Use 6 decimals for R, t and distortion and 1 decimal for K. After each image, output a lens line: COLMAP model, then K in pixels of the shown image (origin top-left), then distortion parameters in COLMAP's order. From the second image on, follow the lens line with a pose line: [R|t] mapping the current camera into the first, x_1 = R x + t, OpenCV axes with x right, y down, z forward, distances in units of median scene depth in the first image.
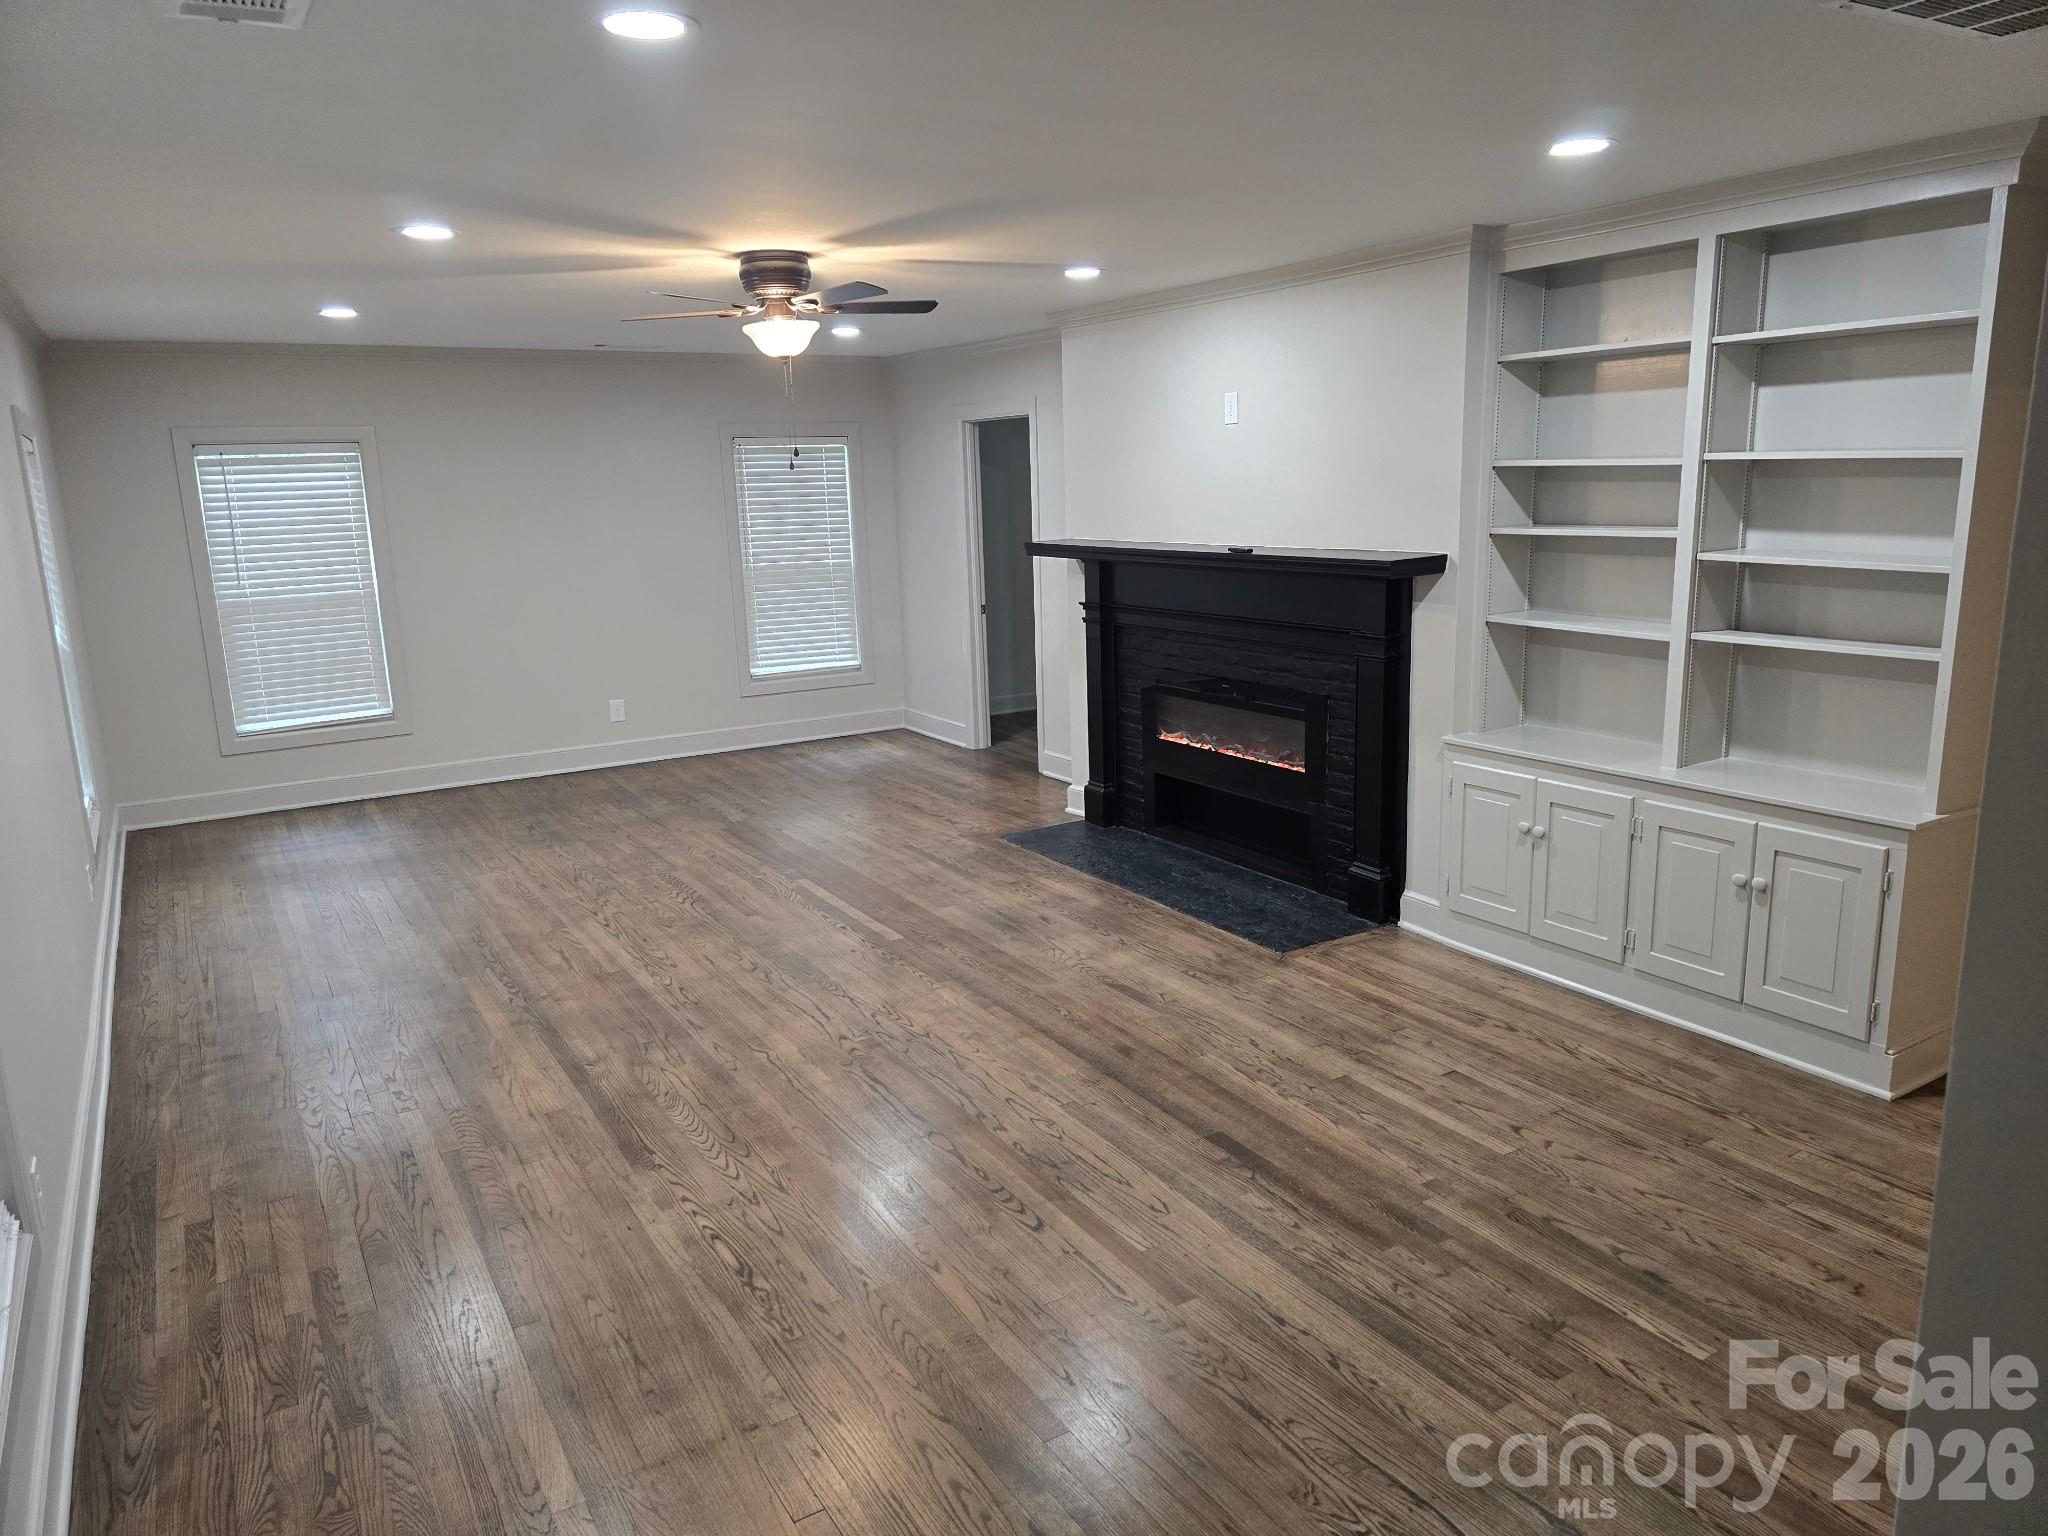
lens RADIAL K [[1362.7, 0, 1008.2], [0, 1362.7, 772.6], [0, 0, 1]] dist [0.060555, -0.052016]
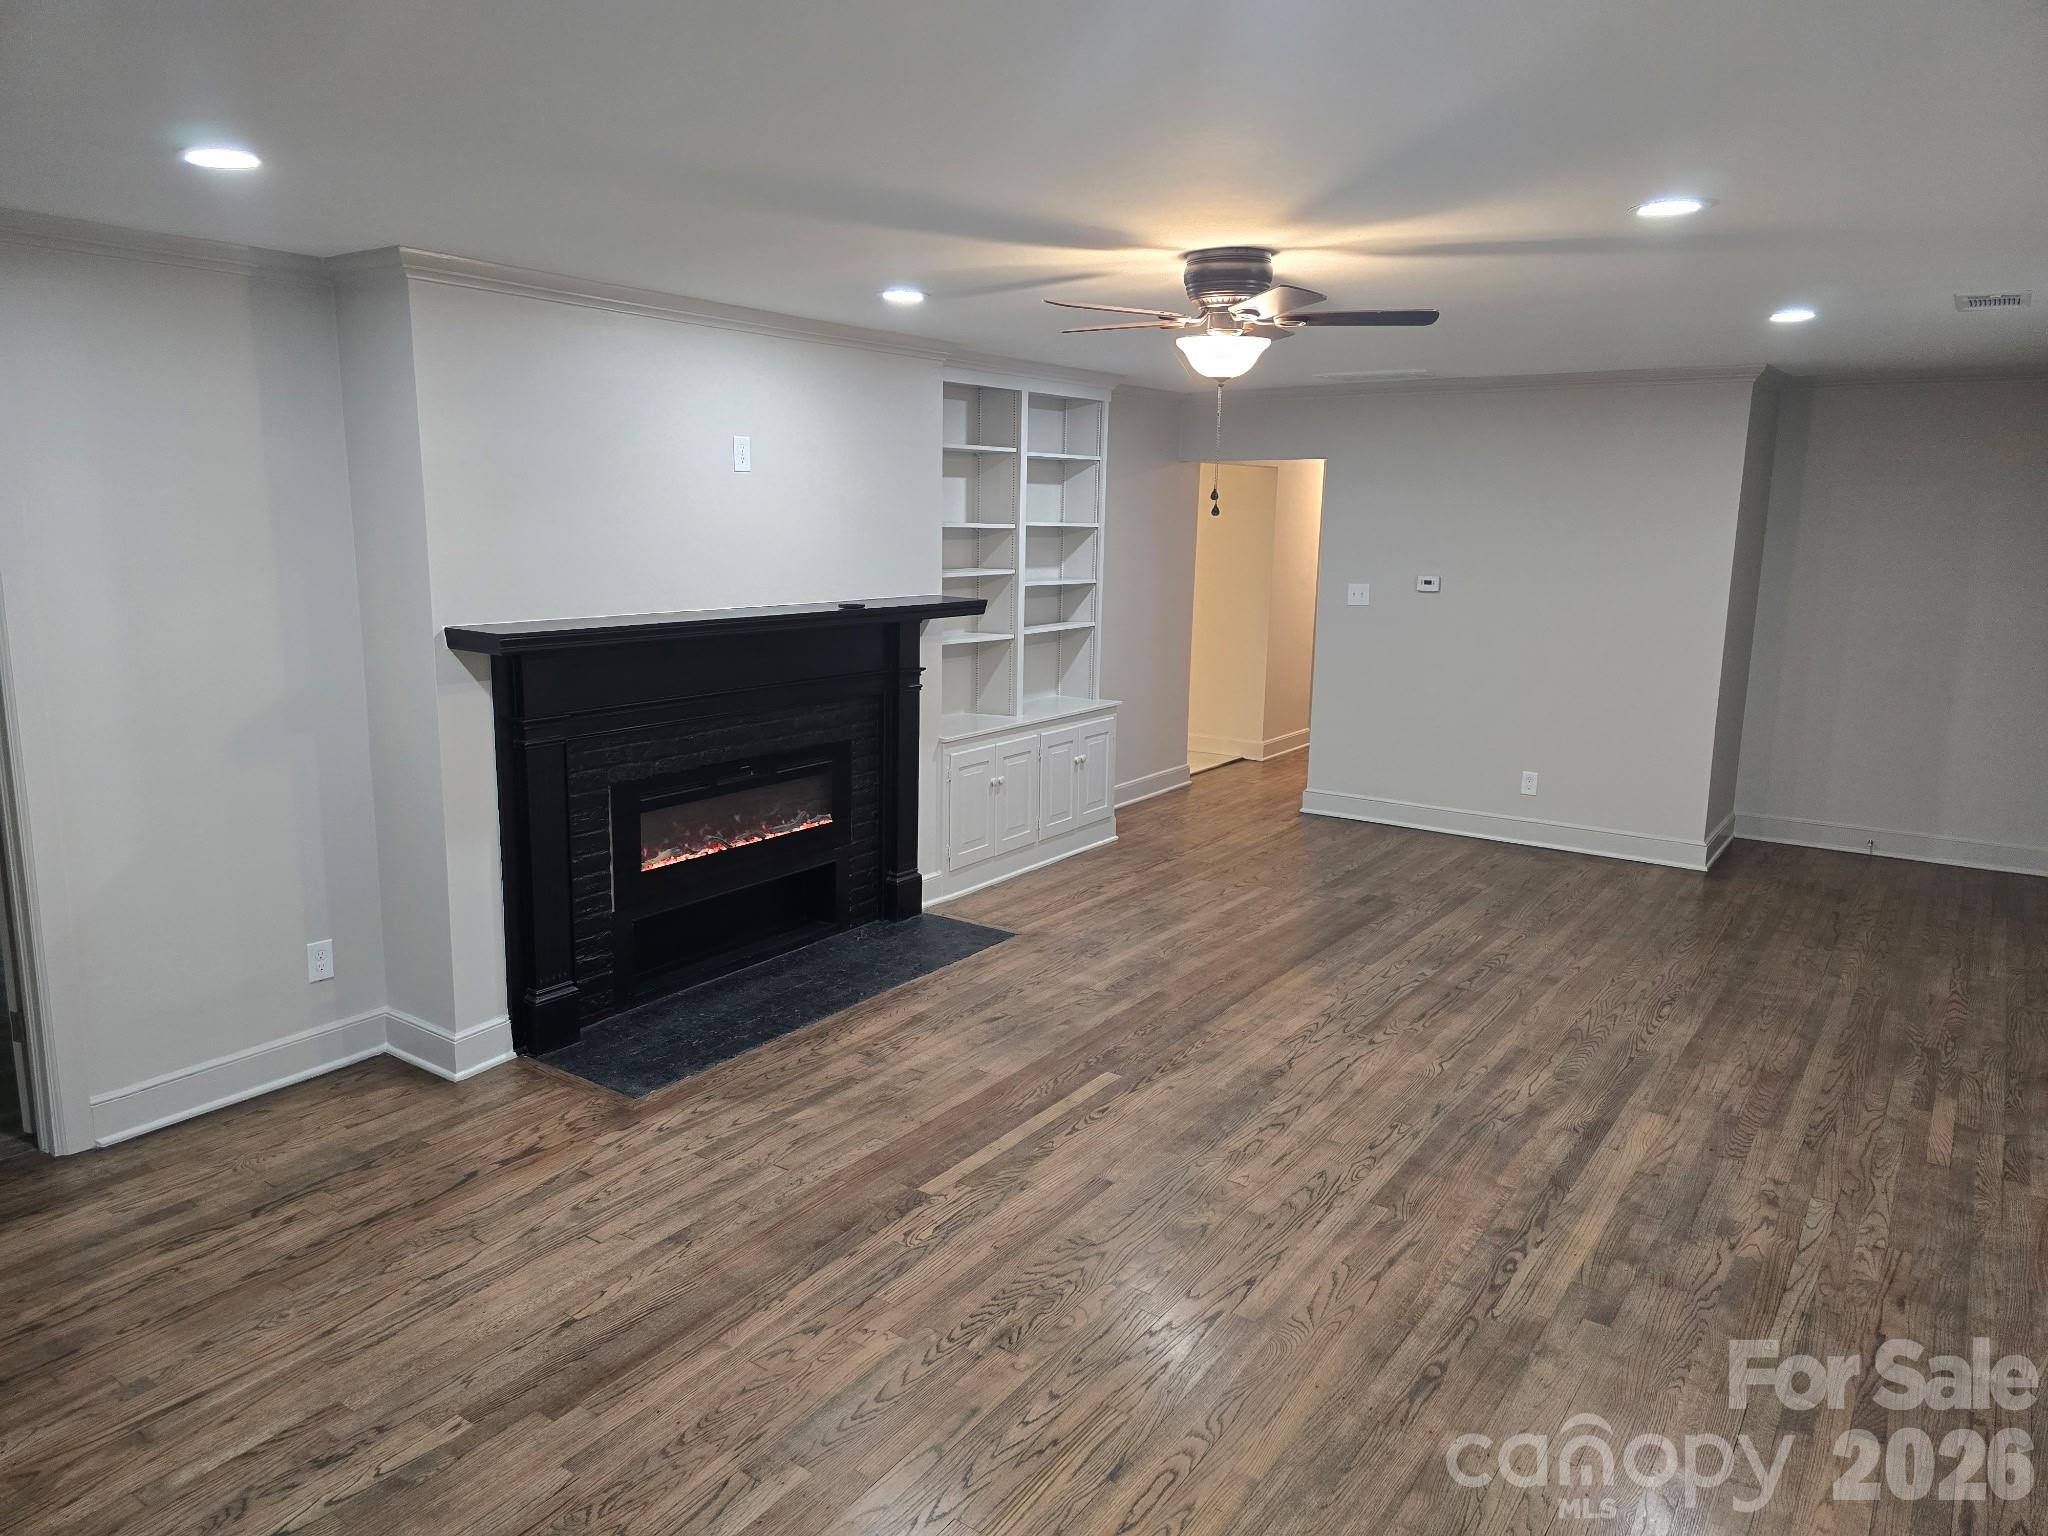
lens RADIAL K [[1362.7, 0, 1008.2], [0, 1362.7, 772.6], [0, 0, 1]] dist [0.060555, -0.052016]
pose [[-0.389912, -0.153279, 0.908006, -0.830760], [0.202701, 0.947577, 0.247002, -0.287631], [-0.898266, 0.280363, -0.338401, 1.358991]]
